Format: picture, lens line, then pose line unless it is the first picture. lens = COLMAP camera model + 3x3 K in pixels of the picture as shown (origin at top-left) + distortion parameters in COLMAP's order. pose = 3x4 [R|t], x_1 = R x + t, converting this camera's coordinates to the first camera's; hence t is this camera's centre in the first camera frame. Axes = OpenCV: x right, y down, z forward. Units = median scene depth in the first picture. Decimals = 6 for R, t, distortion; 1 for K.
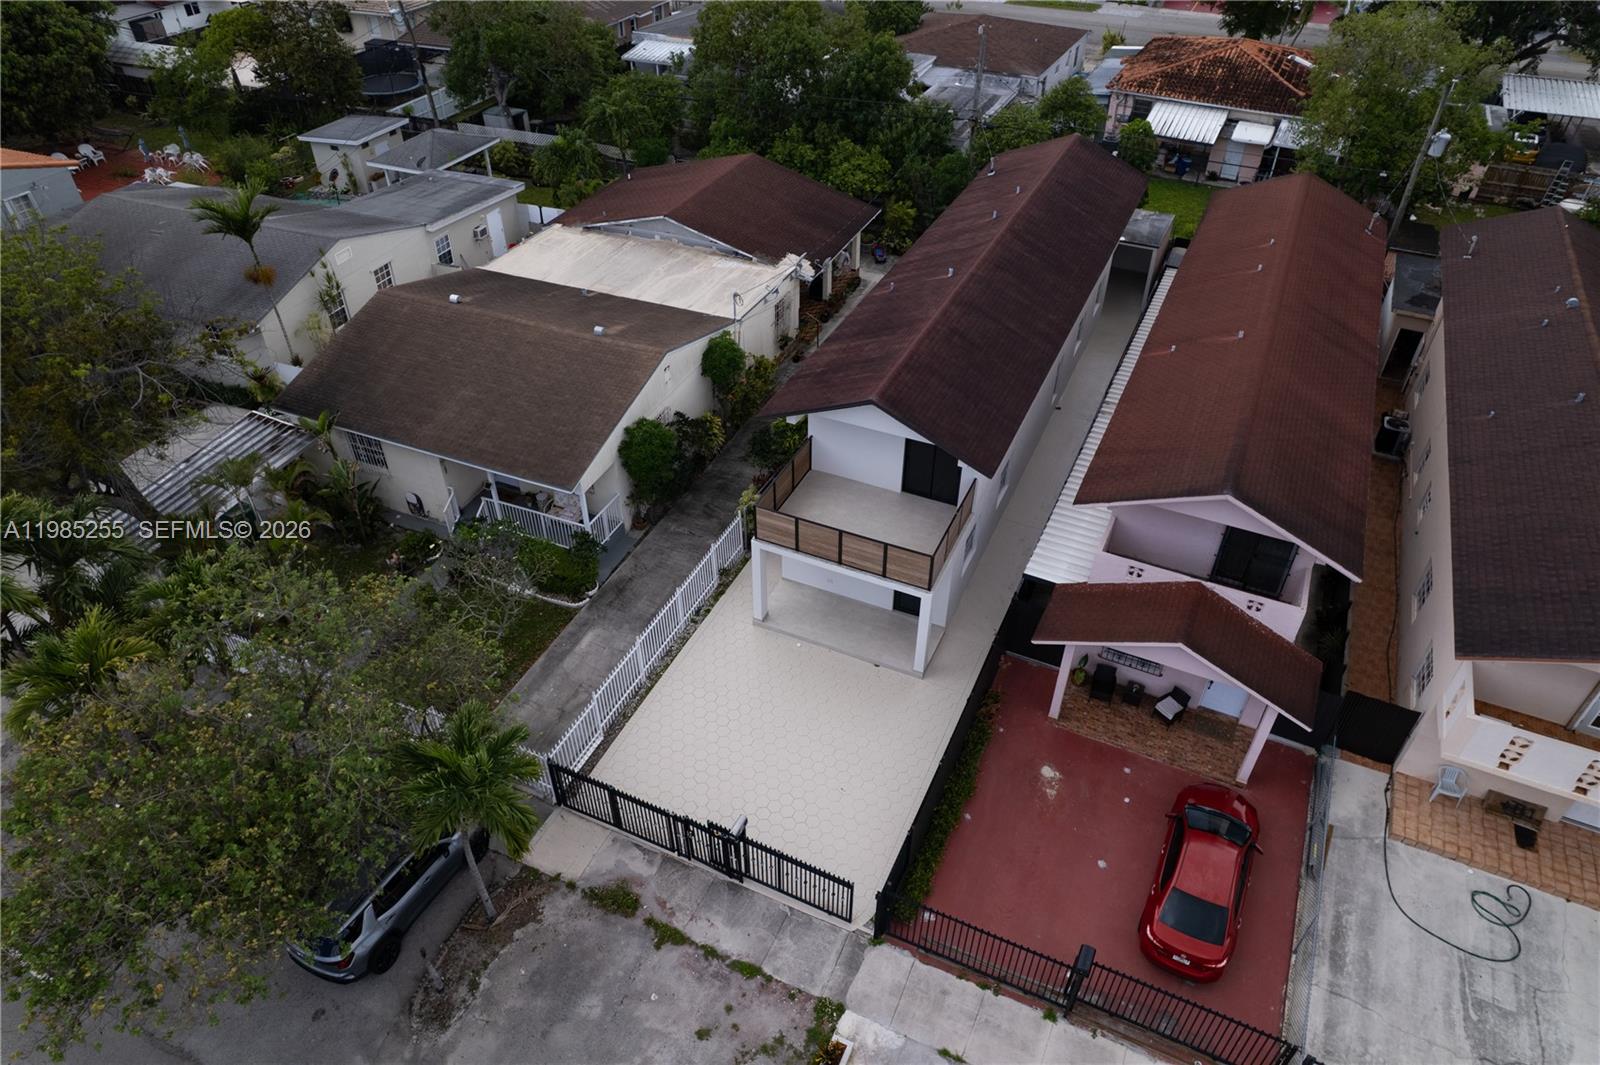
lens RADIAL K [[1034.1, 0, 808.6], [0, 1034.1, 539.6], [0, 0, 1]] dist [-0.082028, 0.075907]
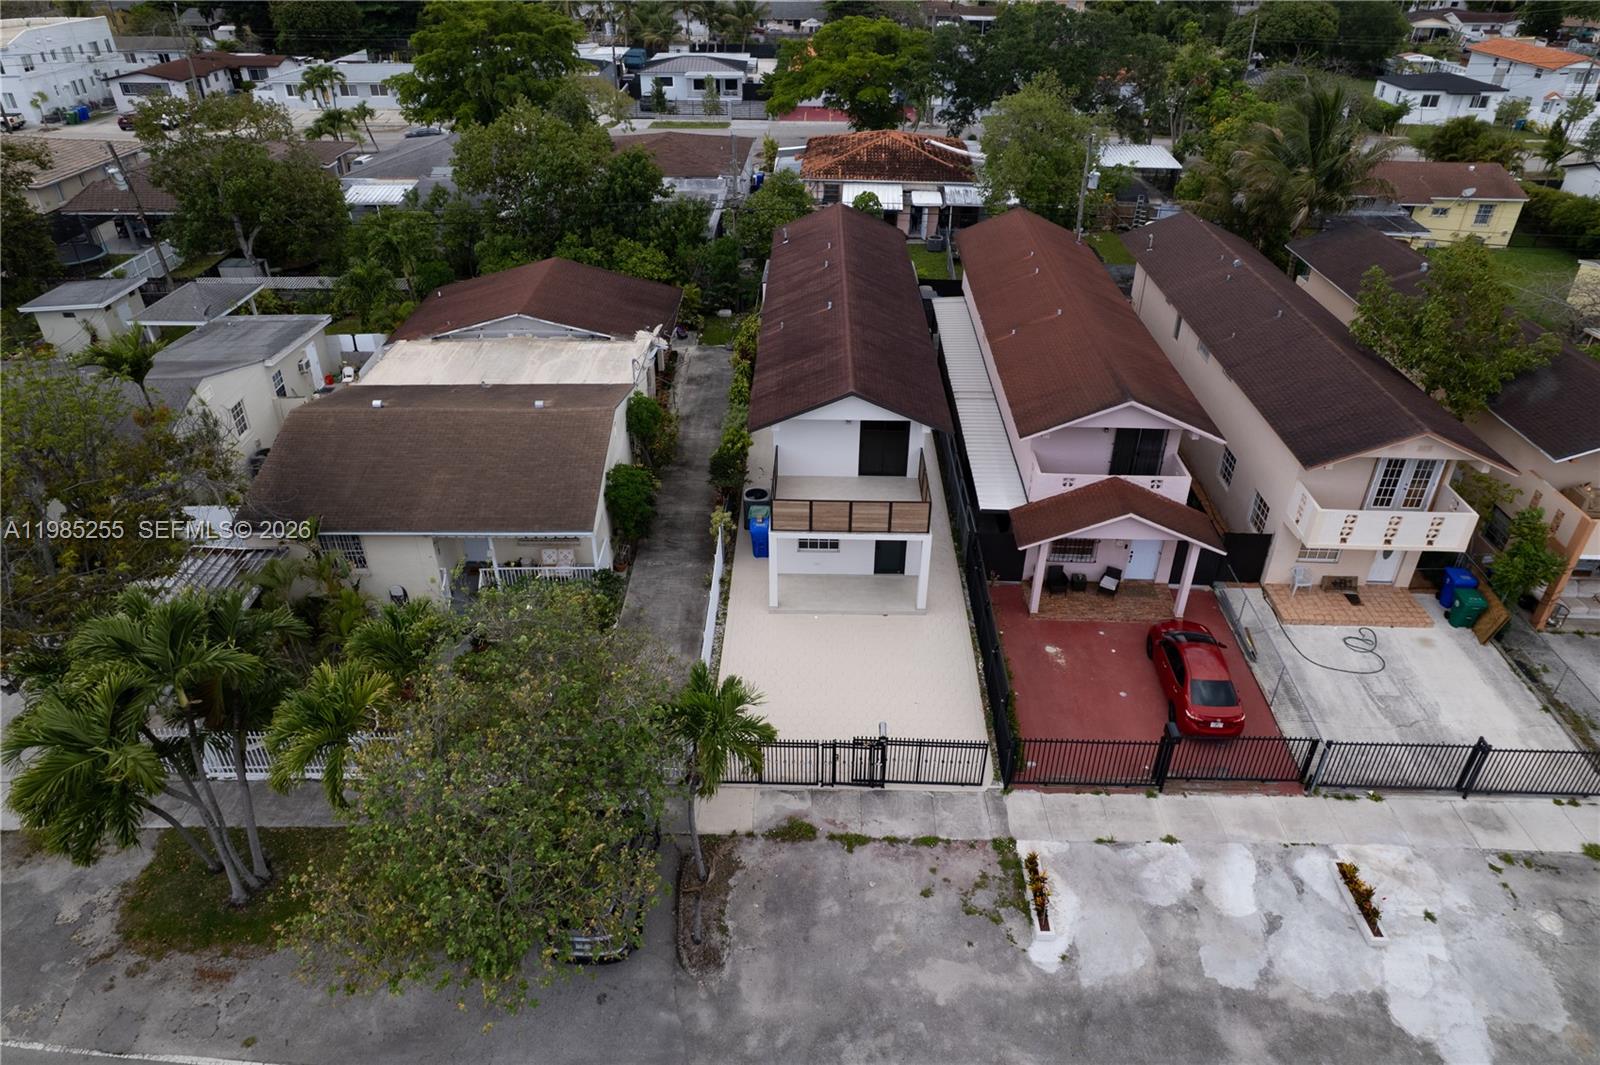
lens RADIAL K [[1034.1, 0, 812.8], [0, 1034.1, 533.7], [0, 0, 1]] dist [-0.082028, 0.075907]
pose [[0.913935, -0.212755, 0.345628, -0.420536], [0.253580, 0.964246, -0.076984, 0.105887], [-0.316892, 0.158003, 0.935208, -0.111161]]
